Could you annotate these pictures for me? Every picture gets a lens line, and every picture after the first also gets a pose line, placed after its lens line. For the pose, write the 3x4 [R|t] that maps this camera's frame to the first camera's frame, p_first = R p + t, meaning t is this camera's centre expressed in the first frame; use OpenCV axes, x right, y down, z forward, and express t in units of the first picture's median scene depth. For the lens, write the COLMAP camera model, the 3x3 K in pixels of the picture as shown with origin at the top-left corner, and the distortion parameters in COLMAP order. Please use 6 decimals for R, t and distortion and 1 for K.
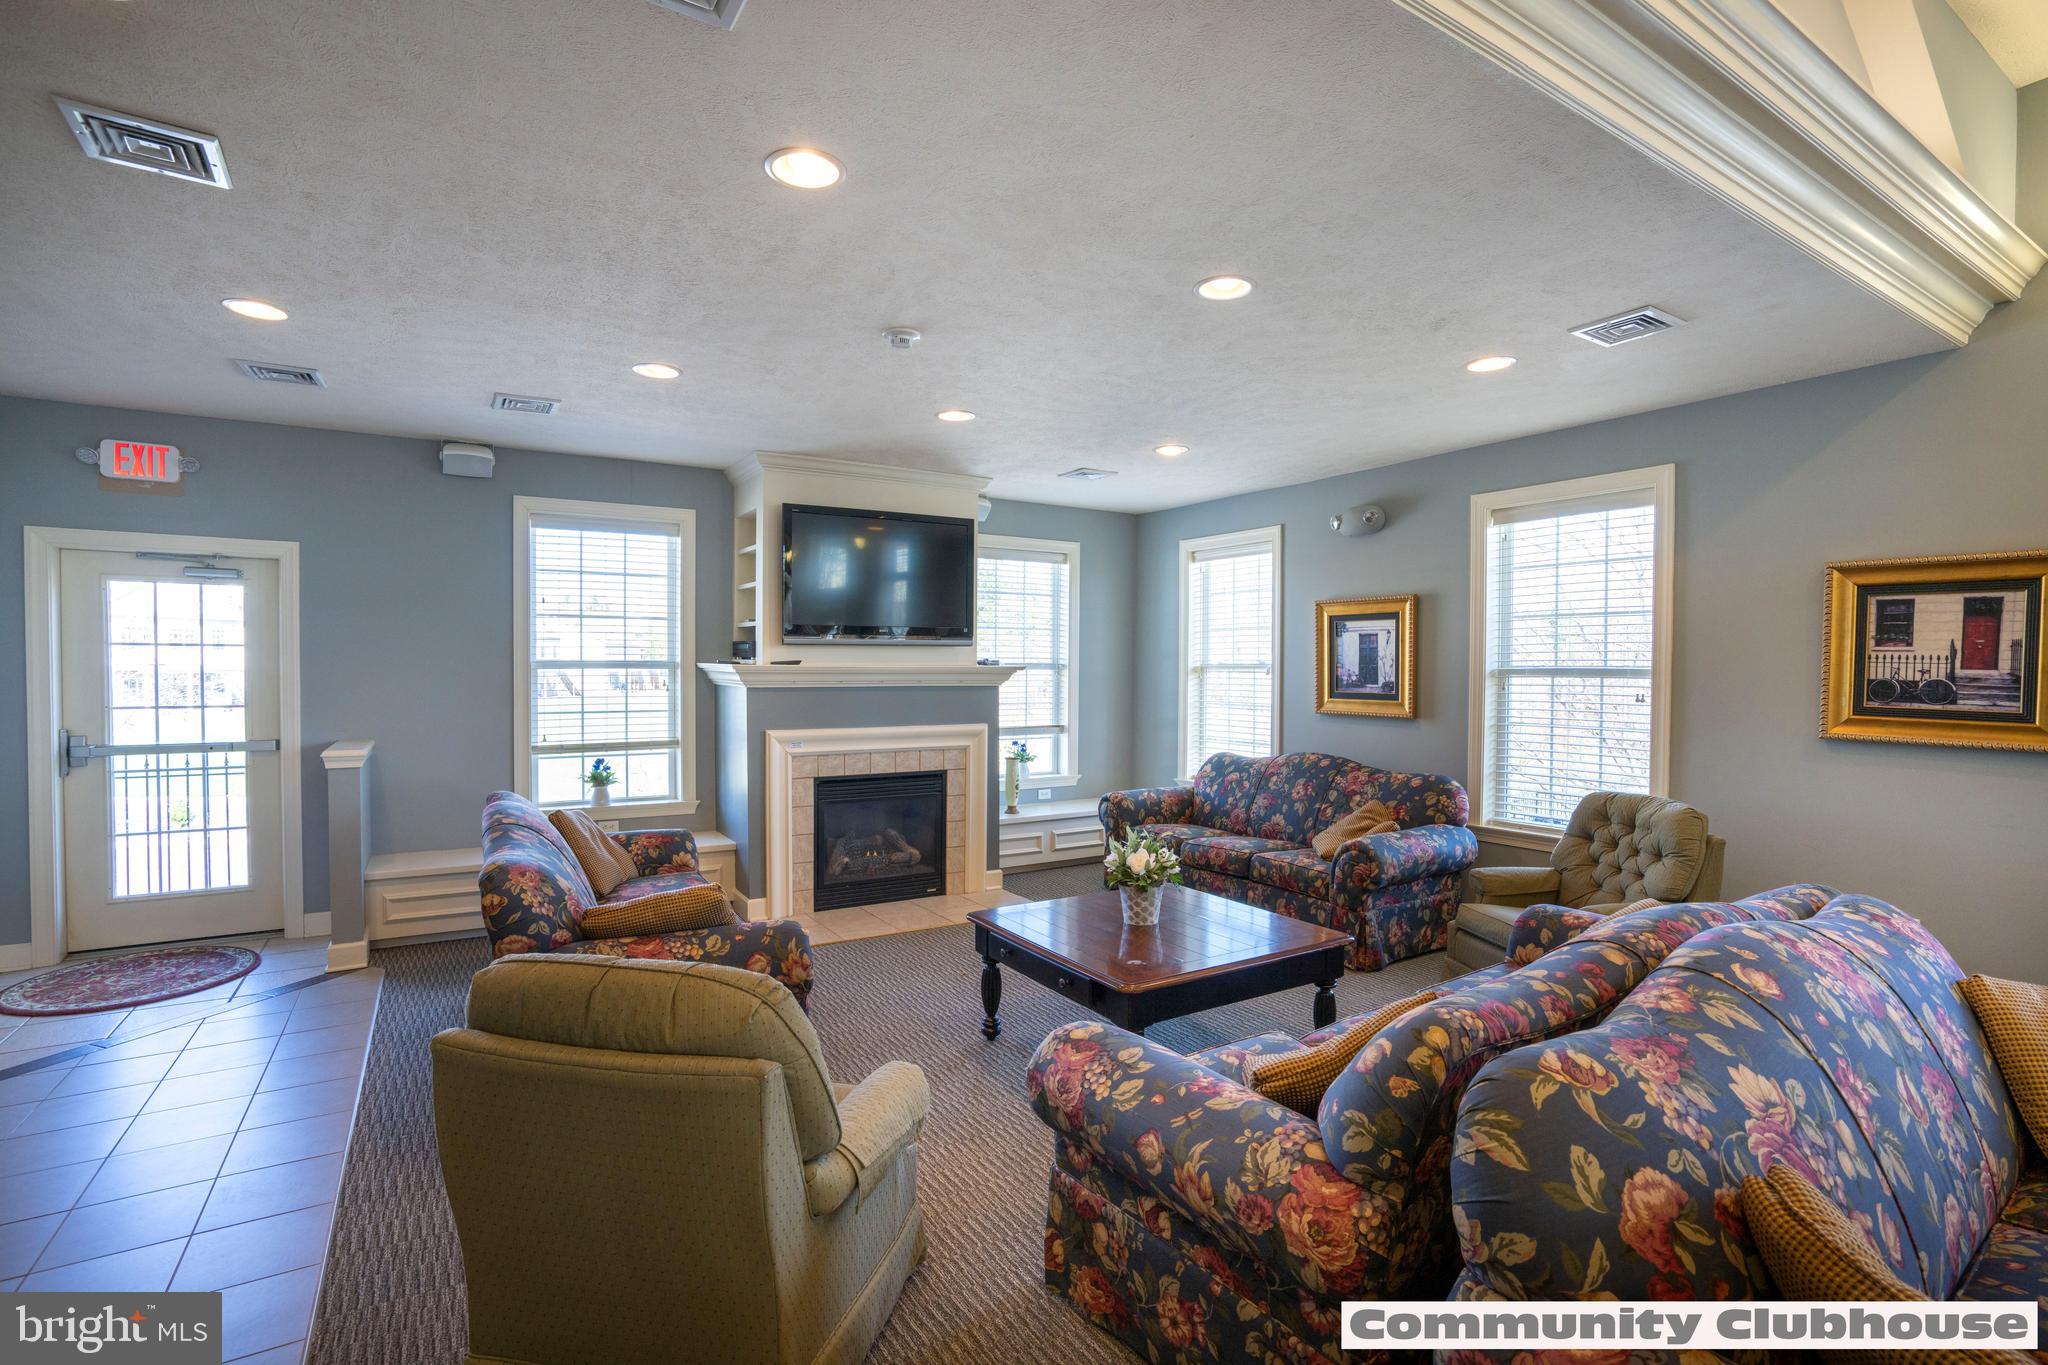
lens RADIAL K [[936.3, 0, 1024.0], [0, 936.3, 682.5], [0, 0, 1]] dist [-0.061871, 0.022751]
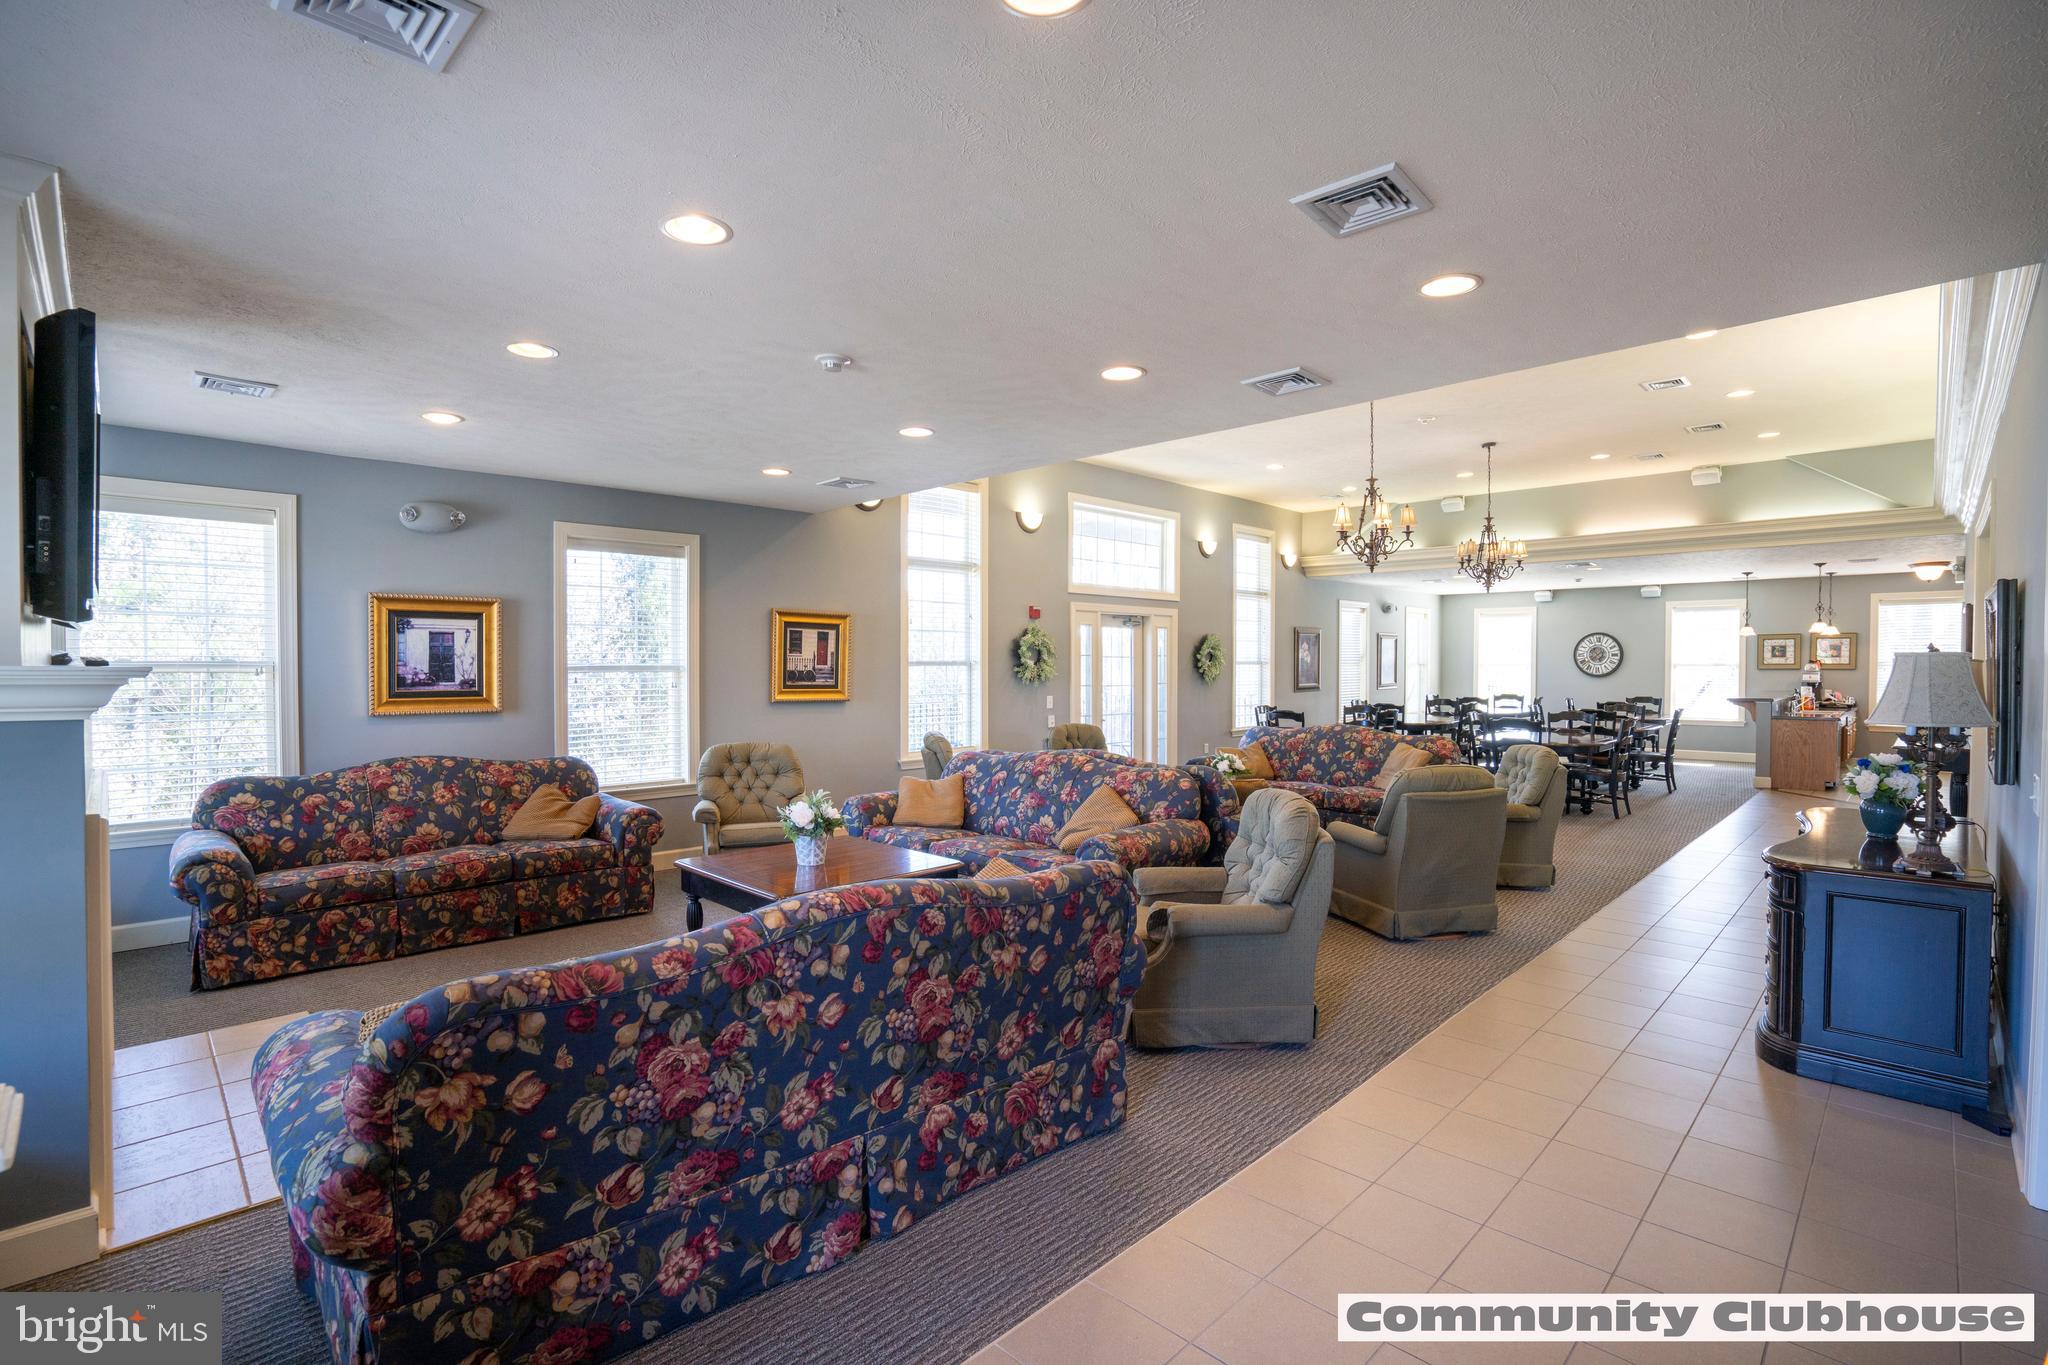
lens RADIAL K [[936.3, 0, 1024.0], [0, 936.3, 682.5], [0, 0, 1]] dist [-0.061871, 0.022751]
pose [[-0.228170, -0.024007, 0.973325, -0.756901], [0.013874, 0.999514, 0.027906, -0.017388], [-0.973523, 0.019872, -0.227726, 0.630354]]
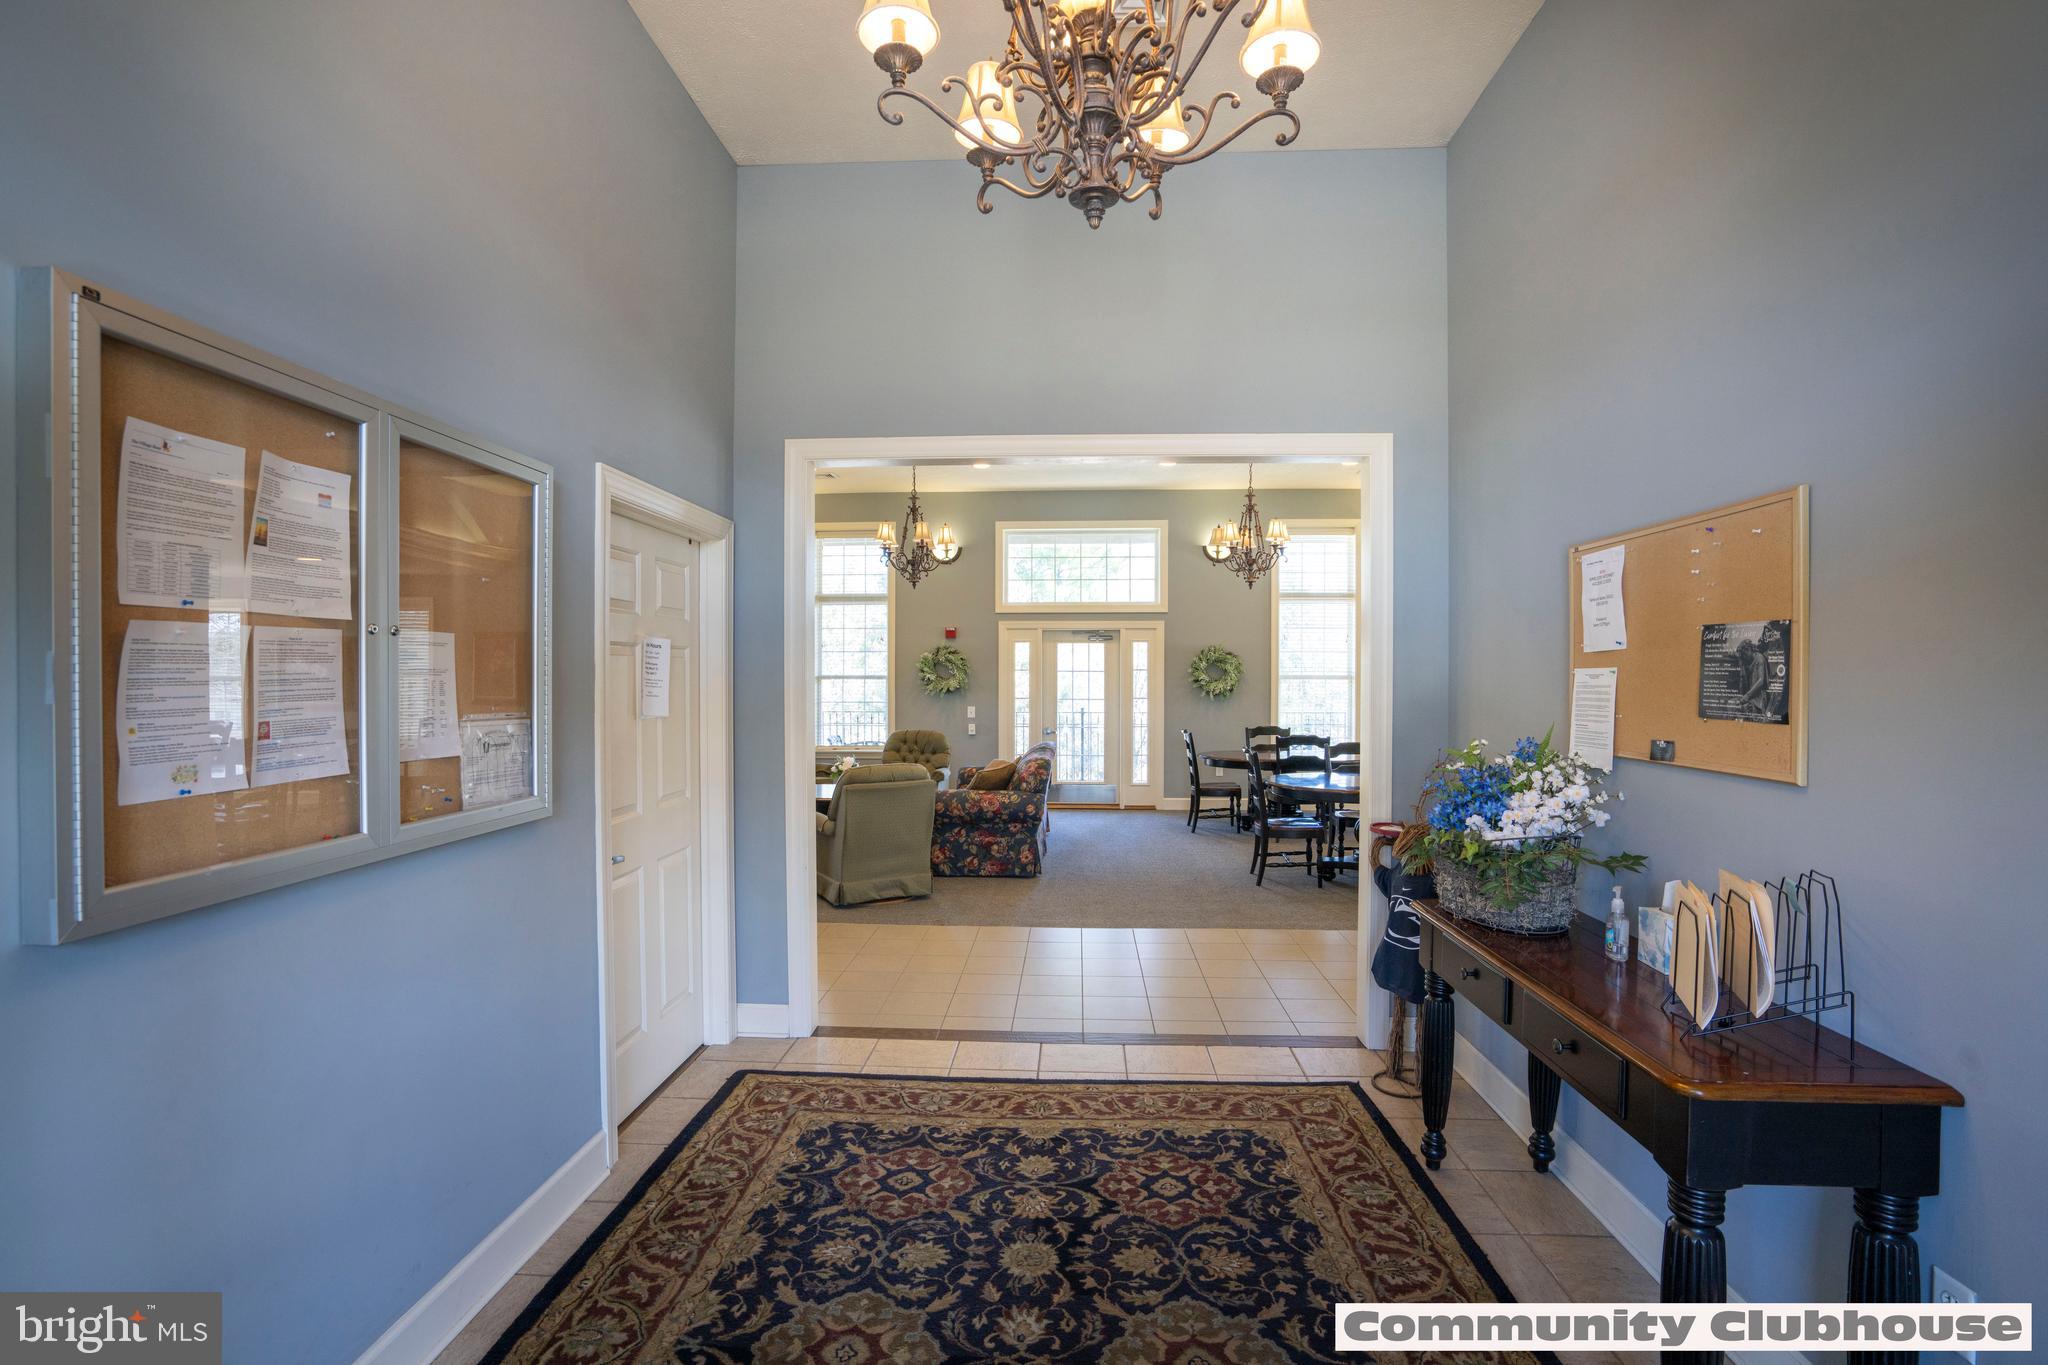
lens RADIAL K [[936.3, 0, 1024.0], [0, 936.3, 682.5], [0, 0, 1]] dist [-0.061871, 0.022751]
pose [[0.569901, -0.007630, 0.821678, -0.617368], [0.013861, 0.999904, -0.000329, 0.008756], [-0.821596, 0.011577, 0.569952, -1.003652]]
